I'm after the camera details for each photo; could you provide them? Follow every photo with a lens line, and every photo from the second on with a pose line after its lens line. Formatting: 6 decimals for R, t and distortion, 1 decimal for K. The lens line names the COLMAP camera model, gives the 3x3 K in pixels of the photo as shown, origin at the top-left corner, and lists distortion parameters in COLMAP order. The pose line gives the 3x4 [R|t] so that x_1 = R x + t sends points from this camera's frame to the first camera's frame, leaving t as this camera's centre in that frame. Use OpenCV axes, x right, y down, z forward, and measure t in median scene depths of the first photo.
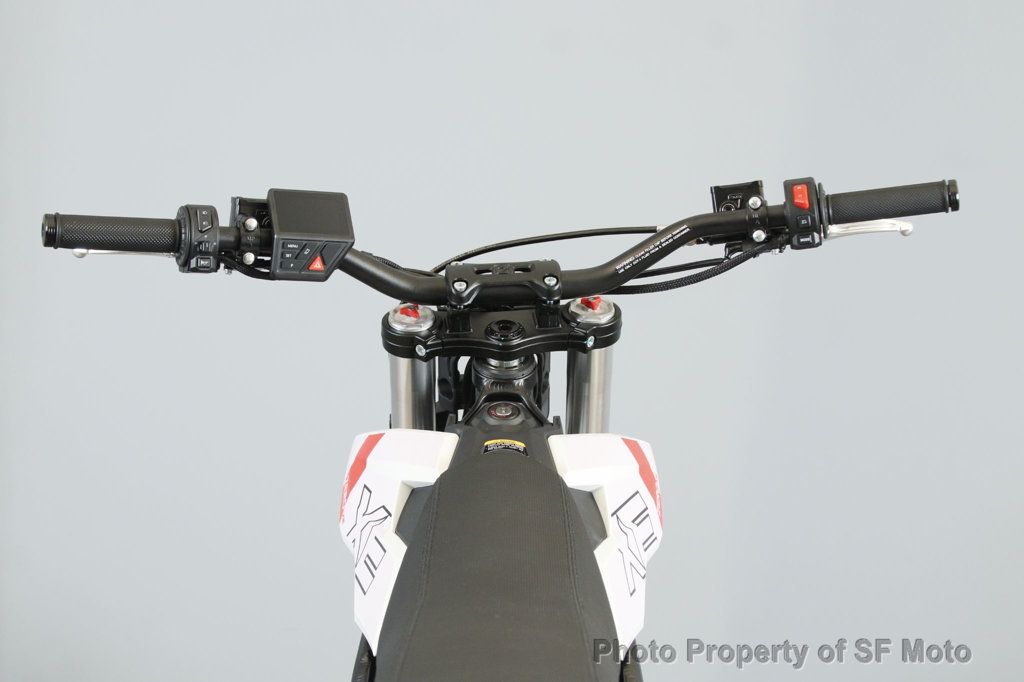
lens RADIAL K [[1962.6, 0, 510.3], [0, 1962.6, 336.0], [0, 0, 1]] dist [0.017093, 0.000000]
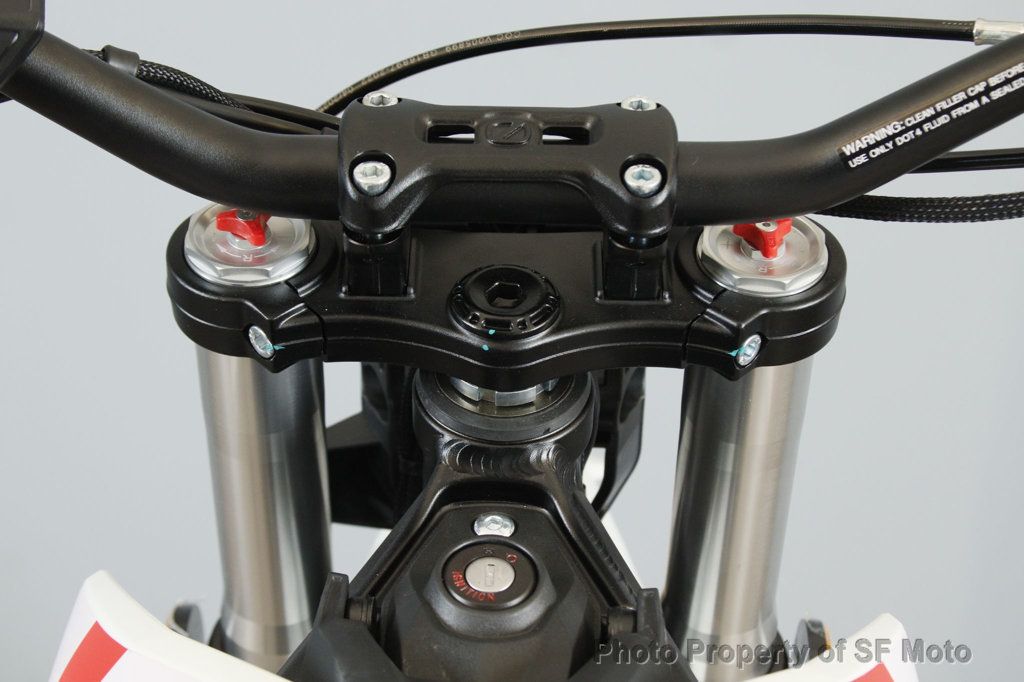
lens RADIAL K [[2181.8, 0, 512.7], [0, 2181.8, 344.6], [0, 0, 1]] dist [-0.032854, 0.000000]
pose [[0.994521, 0.074677, -0.073159, 0.027702], [-0.062544, 0.985775, 0.156000, -0.056415], [0.083768, -0.150570, 0.985044, 0.626928]]
